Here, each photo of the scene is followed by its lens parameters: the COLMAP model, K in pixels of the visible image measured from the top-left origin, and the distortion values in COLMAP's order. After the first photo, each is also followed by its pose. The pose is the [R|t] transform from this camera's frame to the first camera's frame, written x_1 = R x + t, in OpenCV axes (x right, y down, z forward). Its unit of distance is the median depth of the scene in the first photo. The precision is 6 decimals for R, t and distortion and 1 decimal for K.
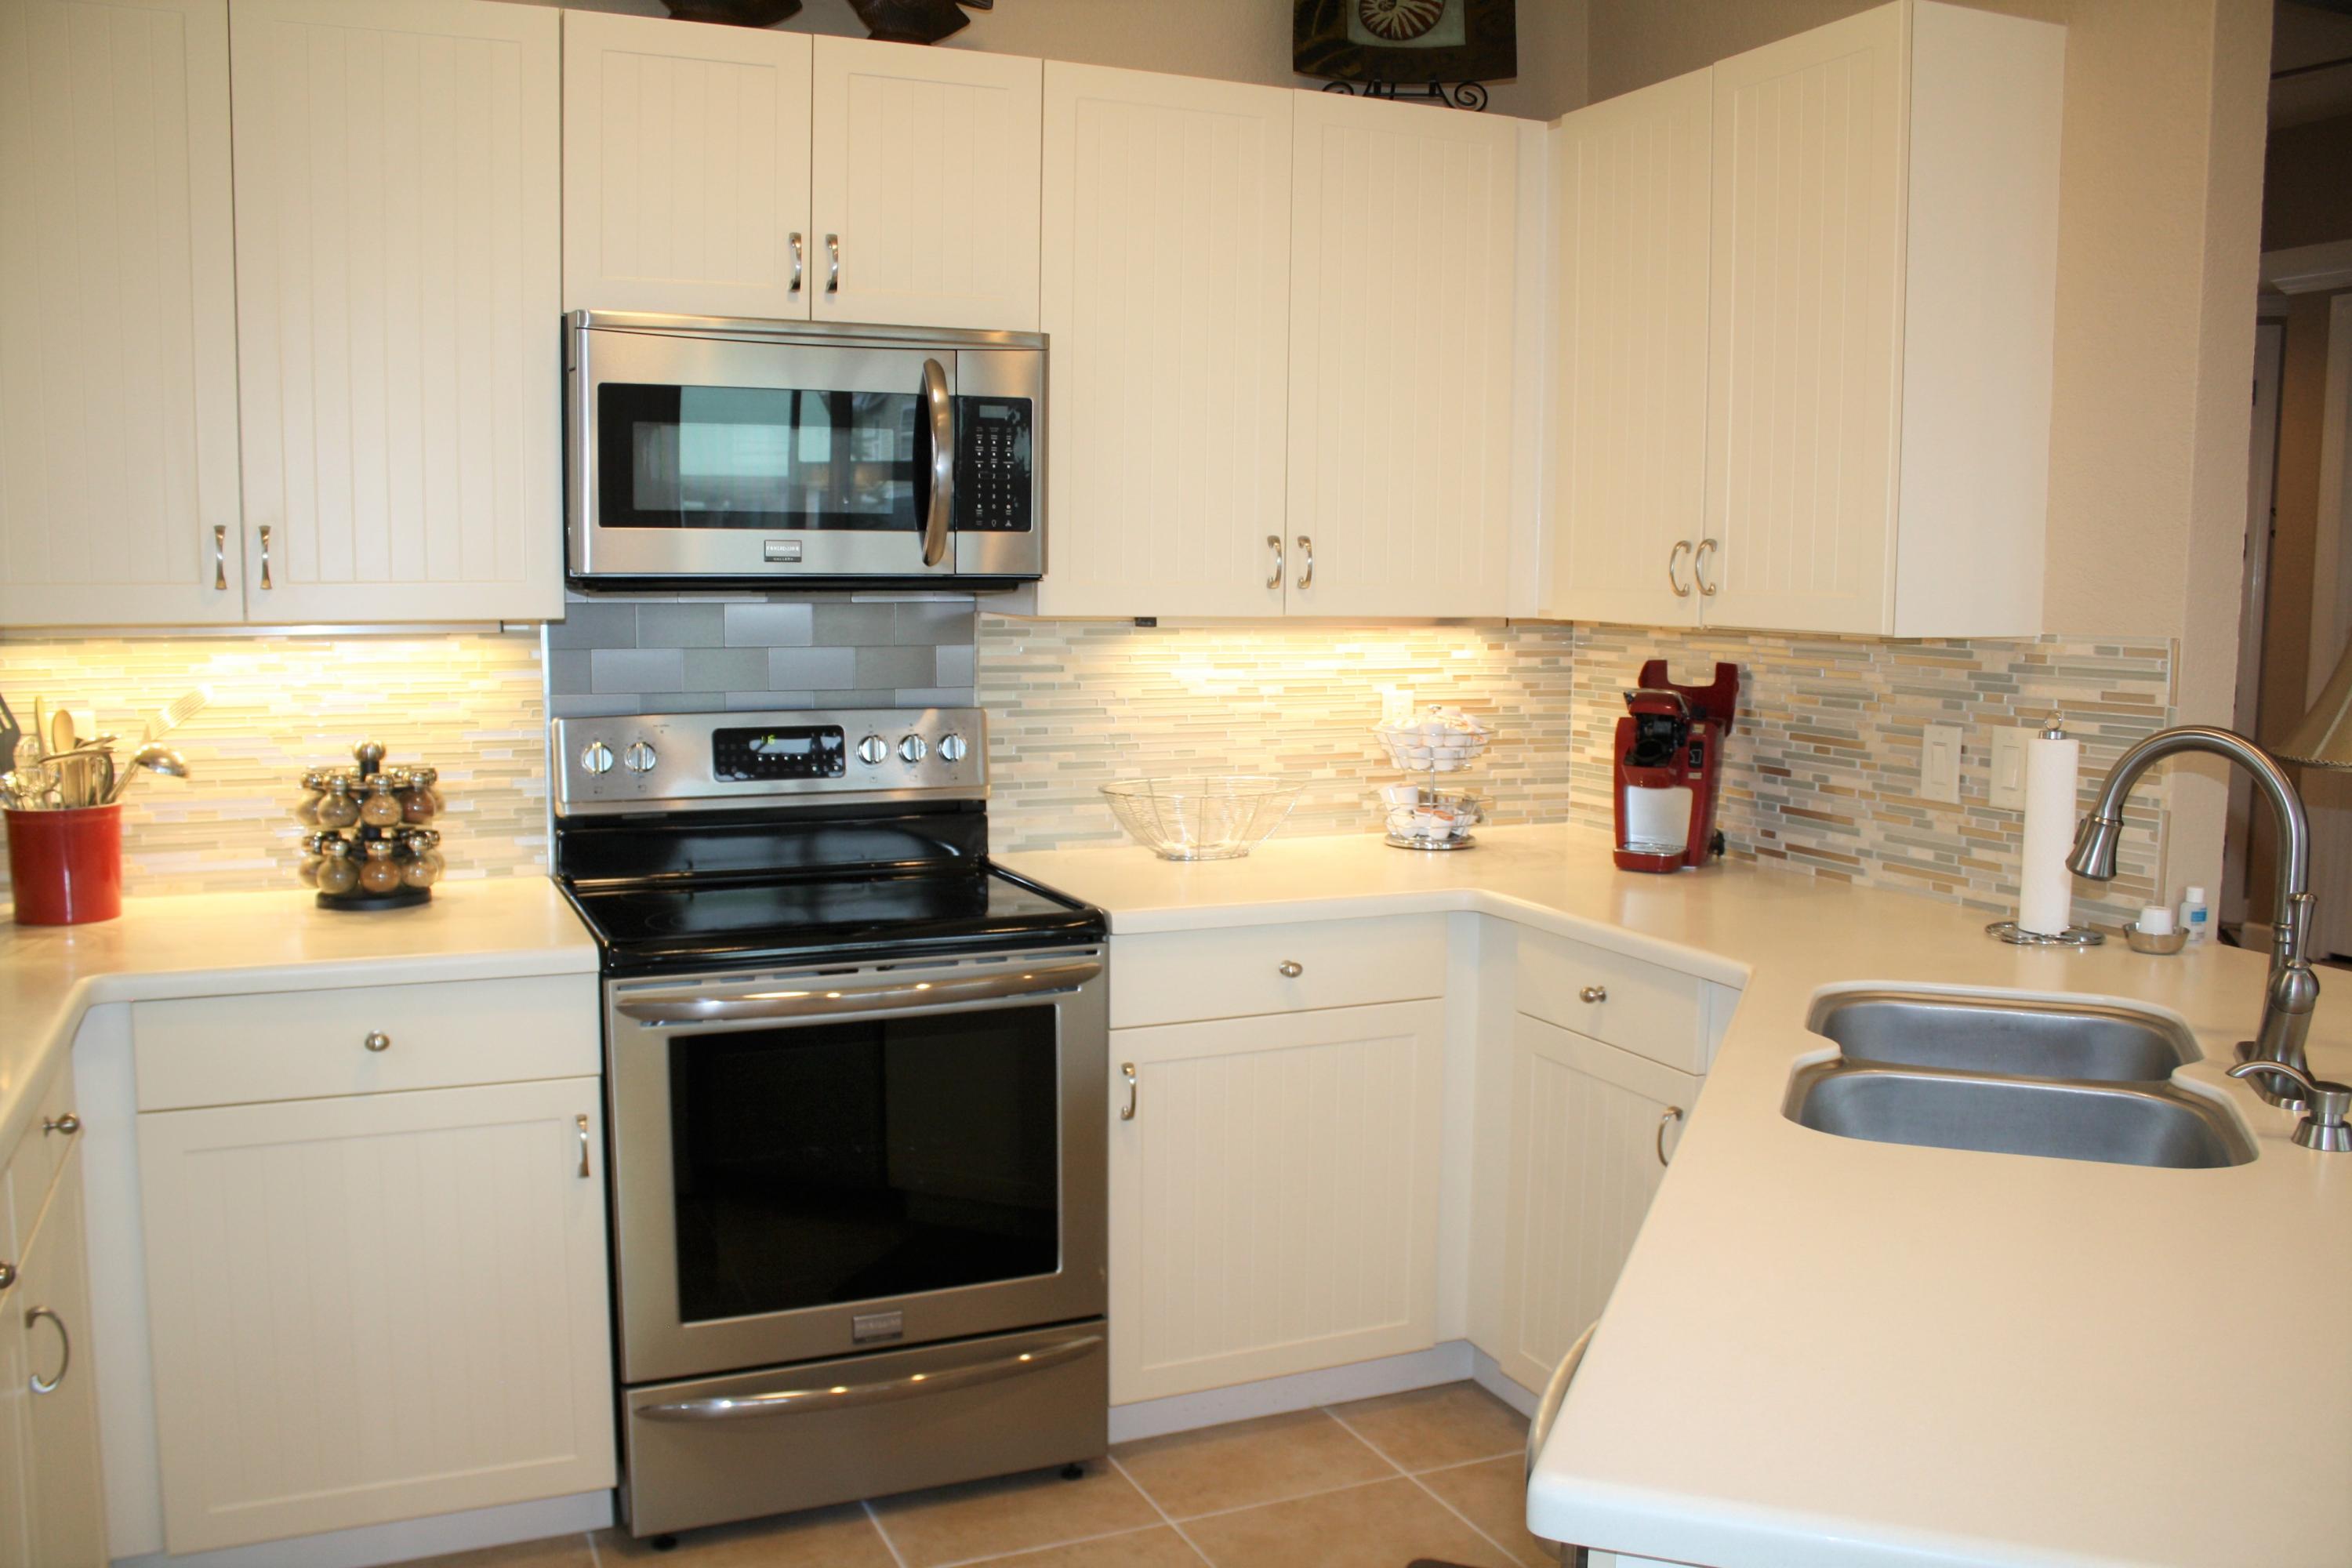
lens RADIAL K [[1936.3, 0, 1146.3], [0, 1936.3, 789.1], [0, 0, 1]] dist [-0.167952, 0.170589]
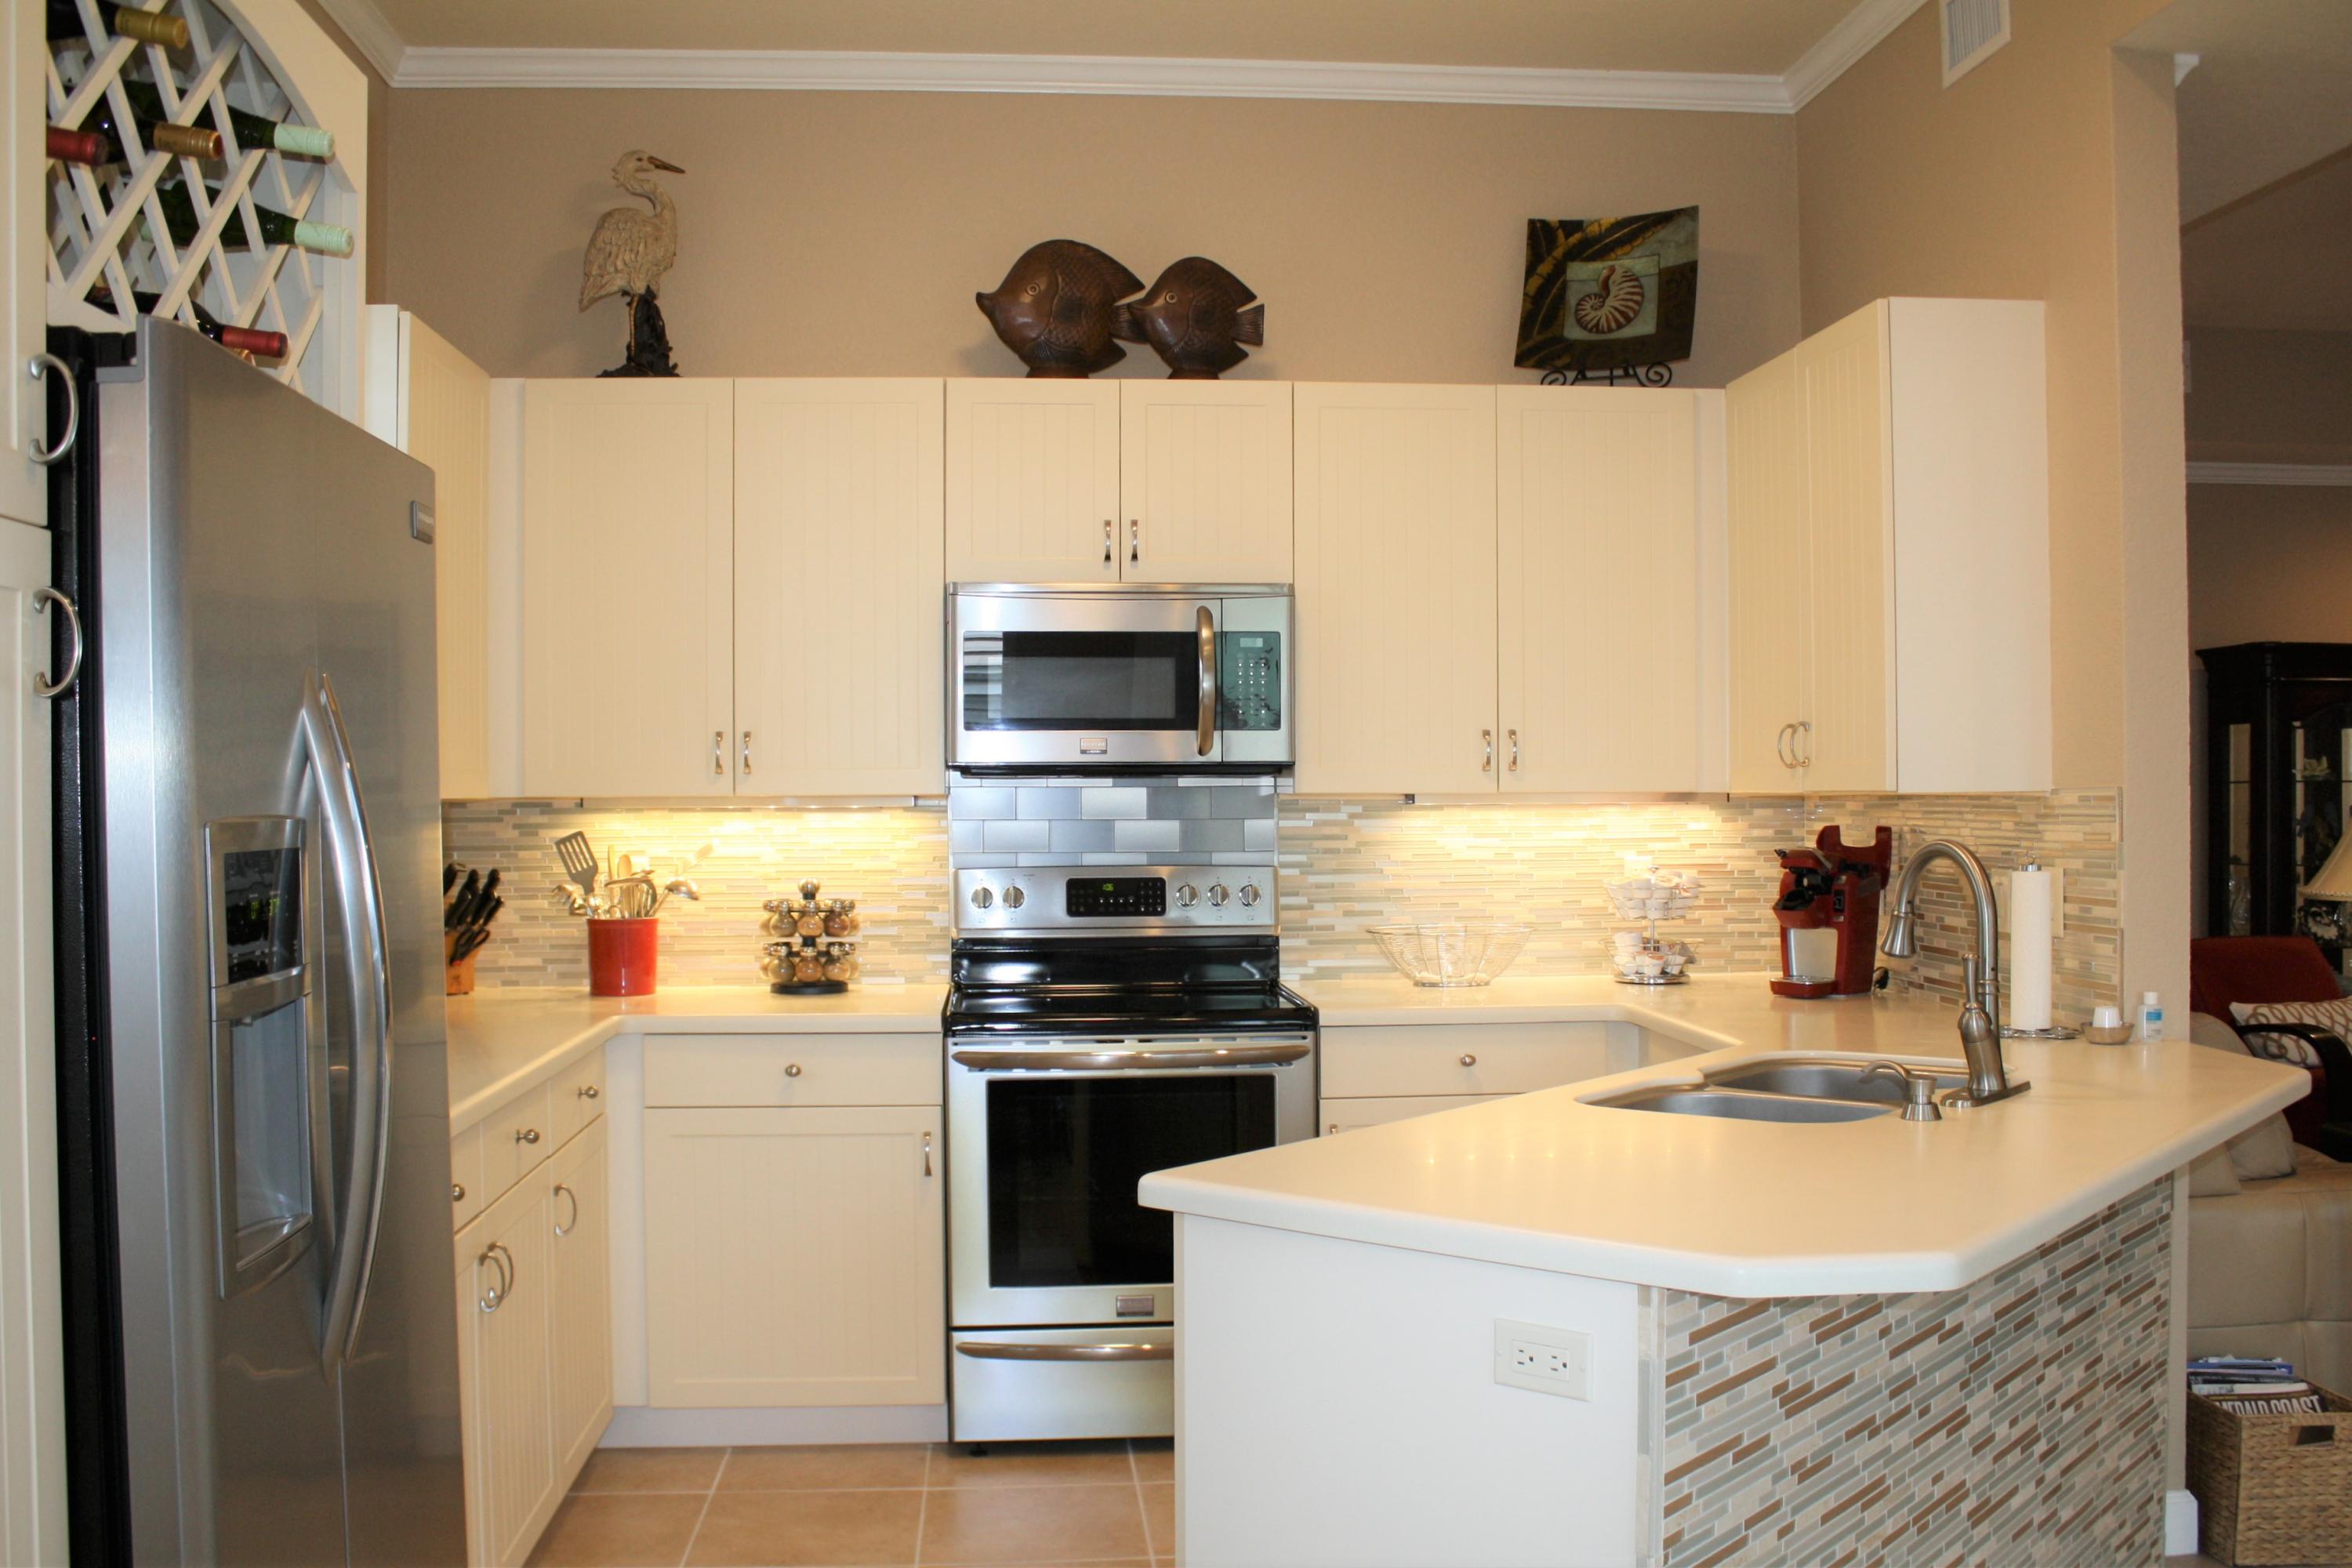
lens RADIAL K [[2048.9, 0, 1158.4], [0, 2048.9, 794.4], [0, 0, 1]] dist [-0.163056, 0.149369]
pose [[0.945997, -0.013225, -0.323907, 0.313222], [-0.023224, 0.993836, -0.108404, 0.066778], [0.323344, 0.110072, 0.939858, -0.357039]]
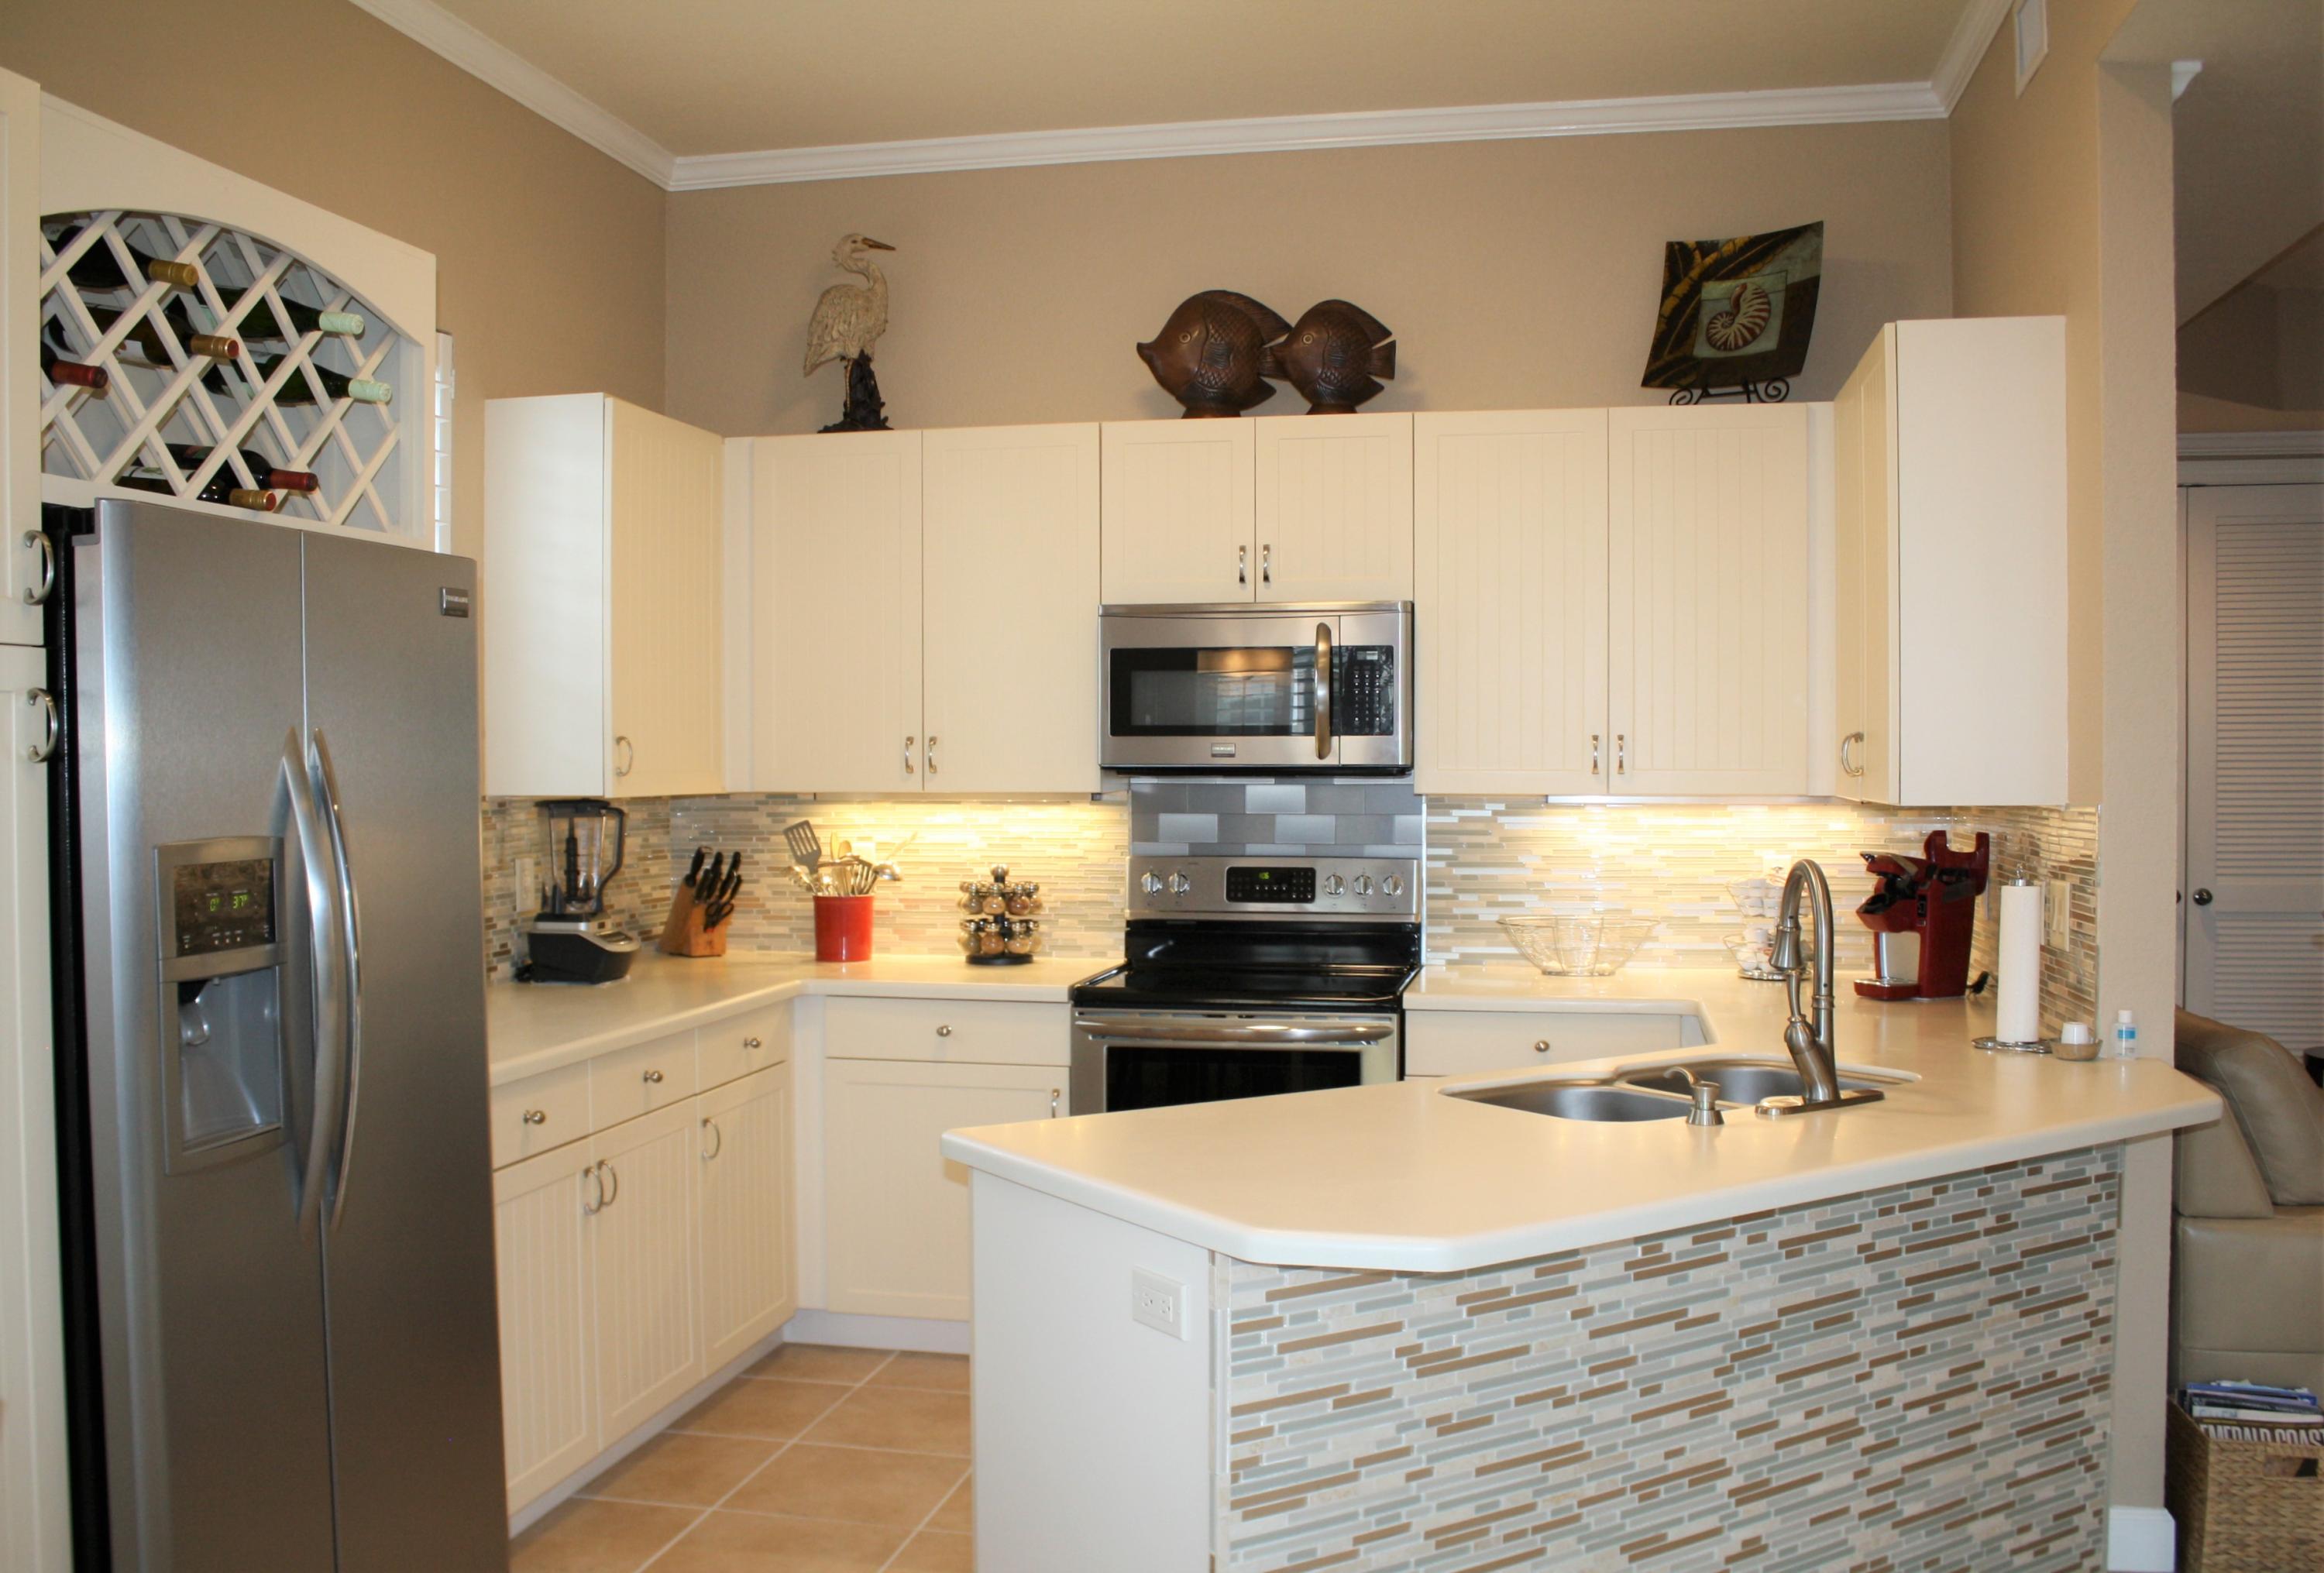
lens RADIAL K [[2012.5, 0, 1162.0], [0, 2012.5, 786.5], [0, 0, 1]] dist [-0.158533, 0.143676]
pose [[0.821389, -0.001266, -0.570367, 0.648328], [-0.056155, 0.994960, -0.083078, 0.040791], [0.567597, 0.100269, 0.817178, -0.335040]]
